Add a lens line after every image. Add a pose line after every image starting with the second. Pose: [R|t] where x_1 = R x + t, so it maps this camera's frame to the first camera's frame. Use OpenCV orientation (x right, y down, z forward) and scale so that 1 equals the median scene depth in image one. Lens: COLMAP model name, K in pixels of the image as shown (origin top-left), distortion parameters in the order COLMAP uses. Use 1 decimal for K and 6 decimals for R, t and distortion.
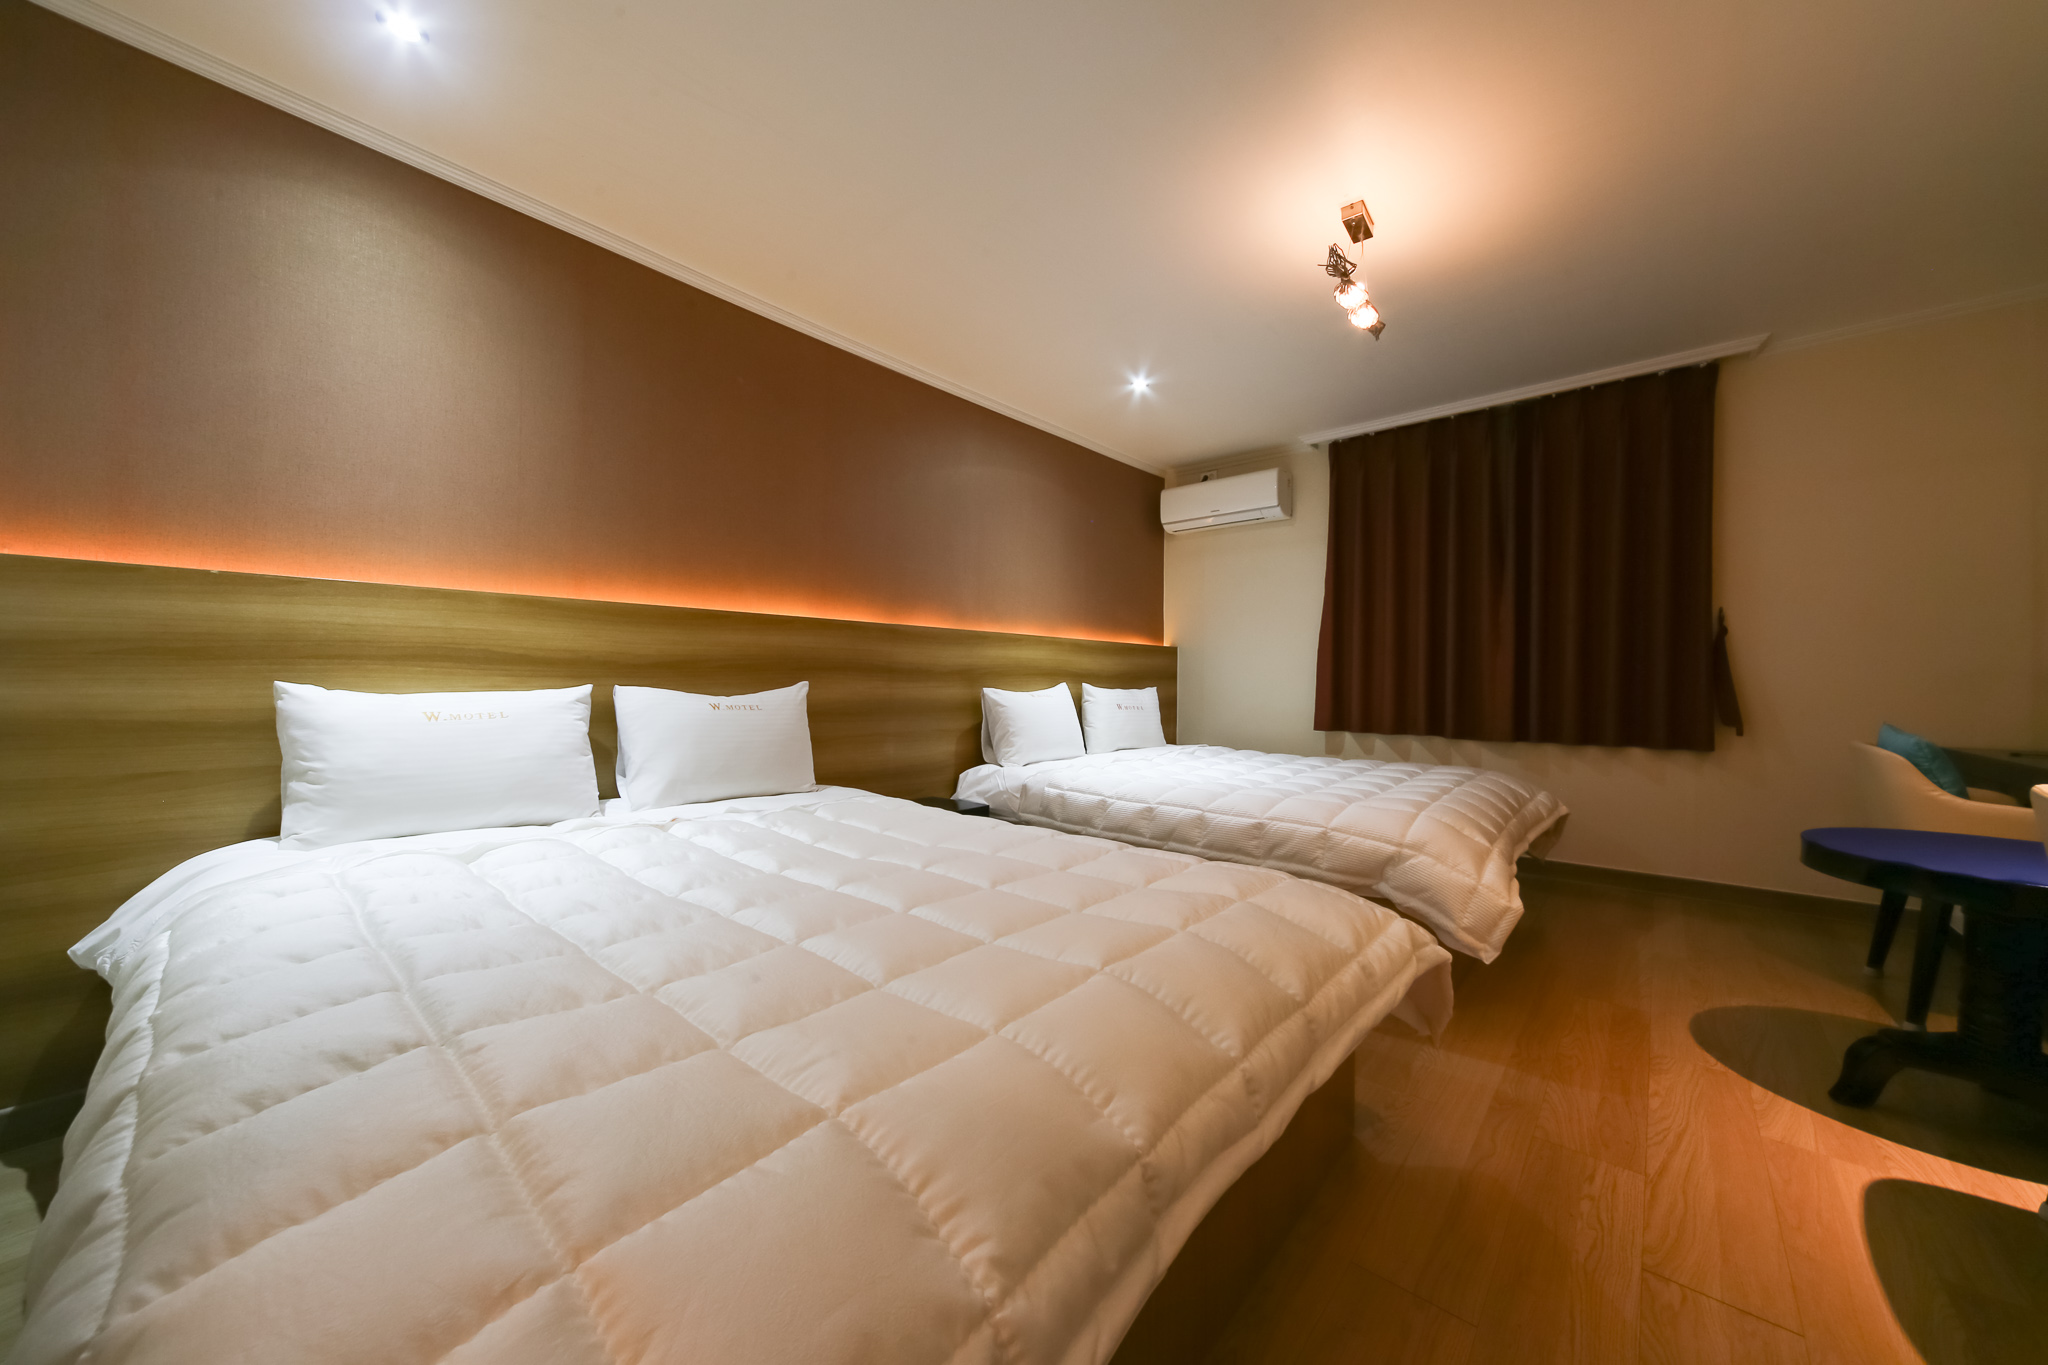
lens RADIAL K [[697.0, 0, 1024.0], [0, 697.0, 682.5], [0, 0, 1]] dist [-0.000448, 0.000060]
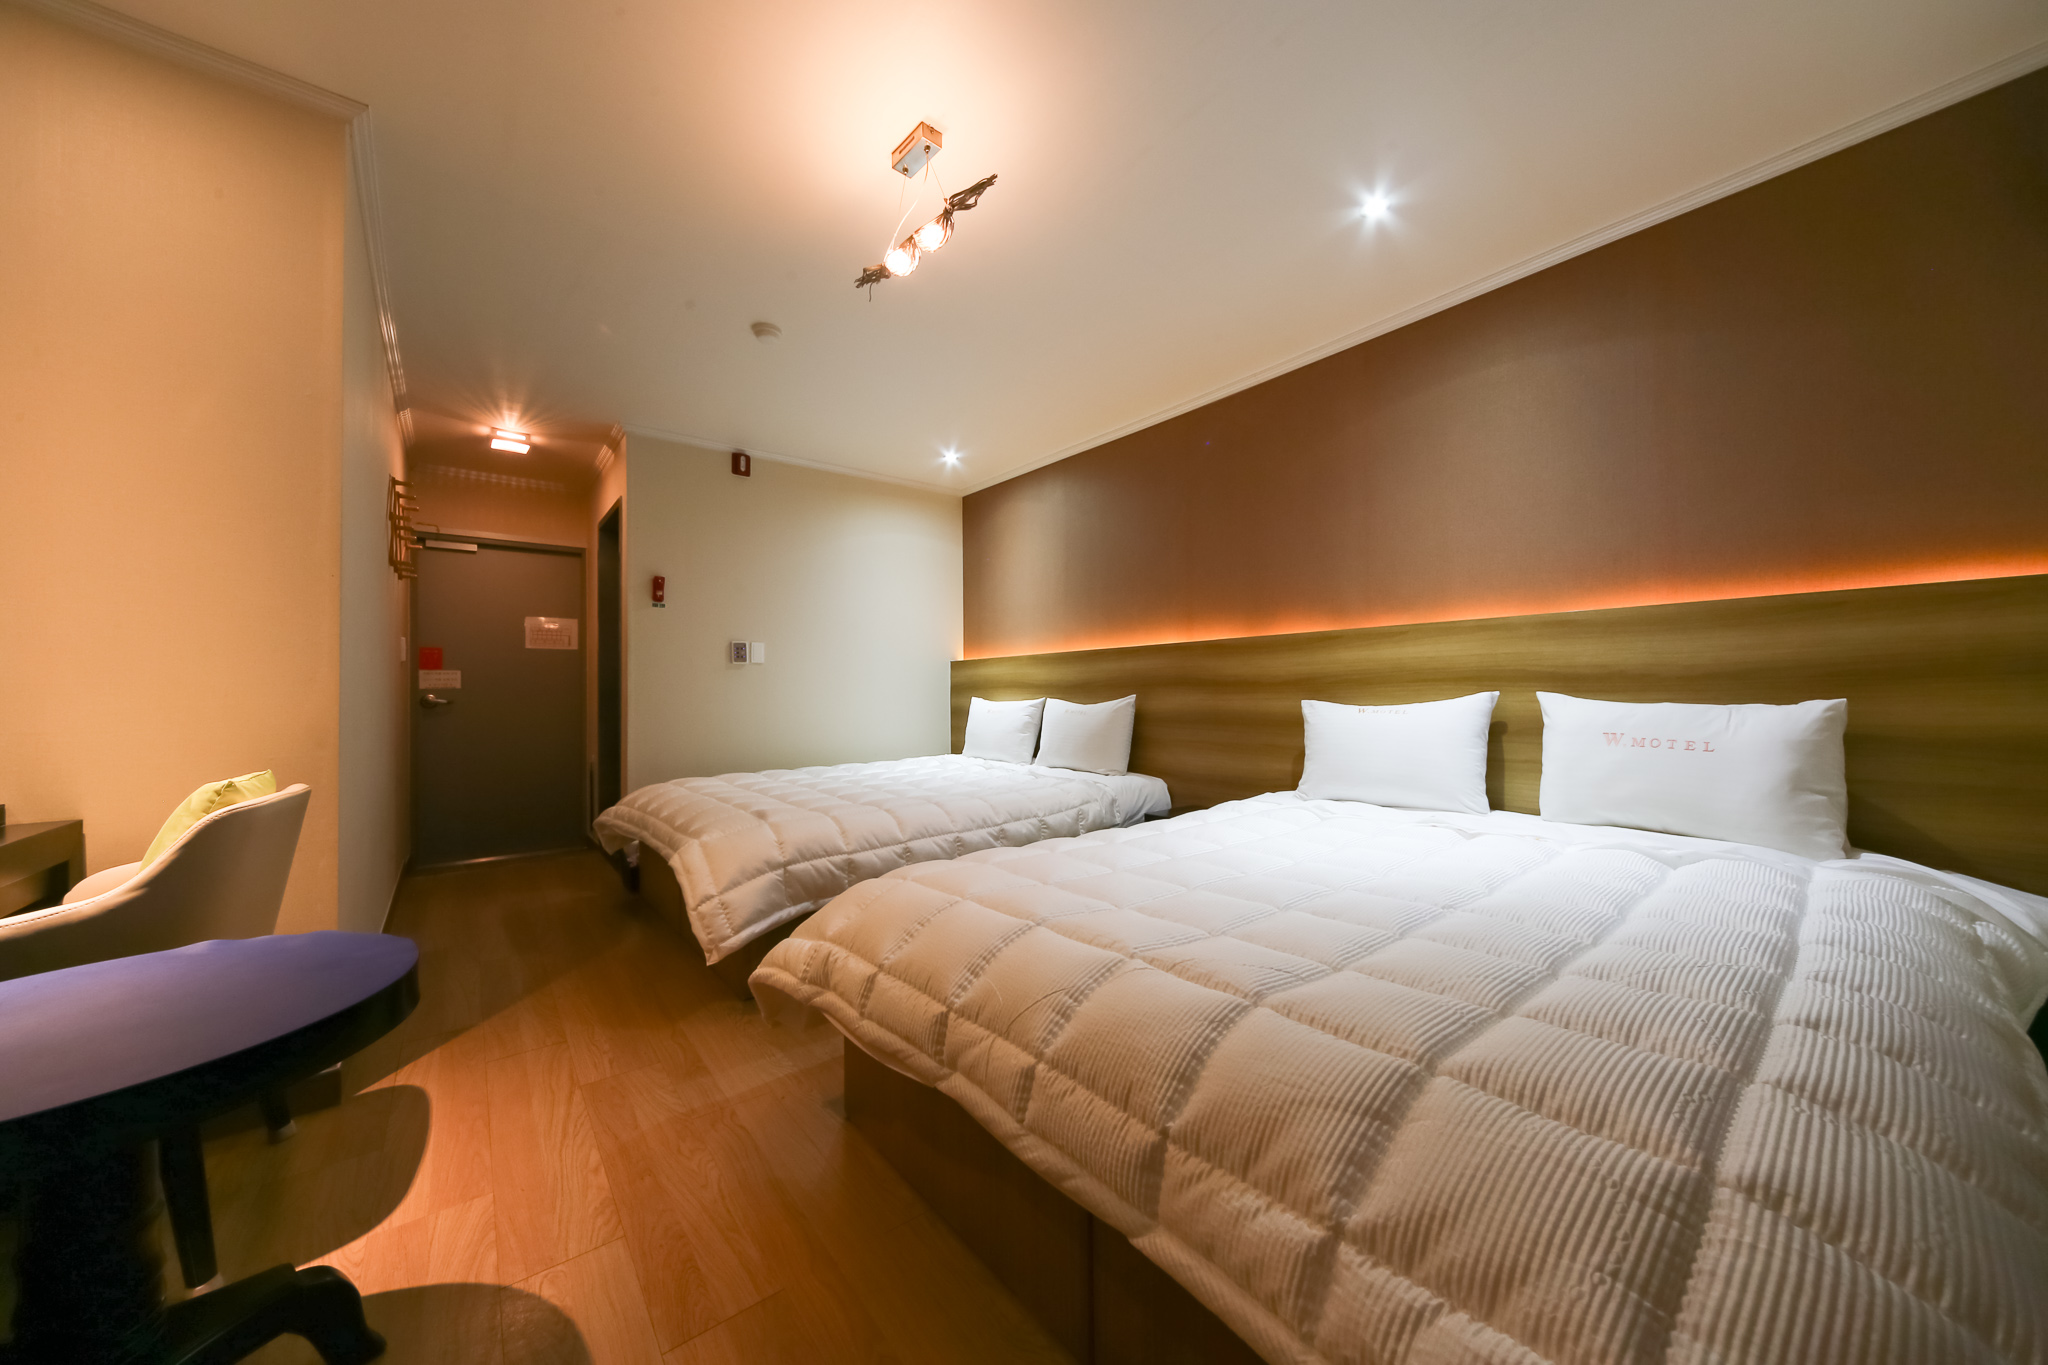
lens RADIAL K [[705.9, 0, 1033.3], [0, 705.9, 686.9], [0, 0, 1]] dist [-0.007349, -0.000014]
pose [[-0.146577, -0.021387, -0.988968, 0.781701], [0.000573, 0.999764, -0.021705, 0.008868], [0.989199, -0.003748, -0.146530, 0.766138]]
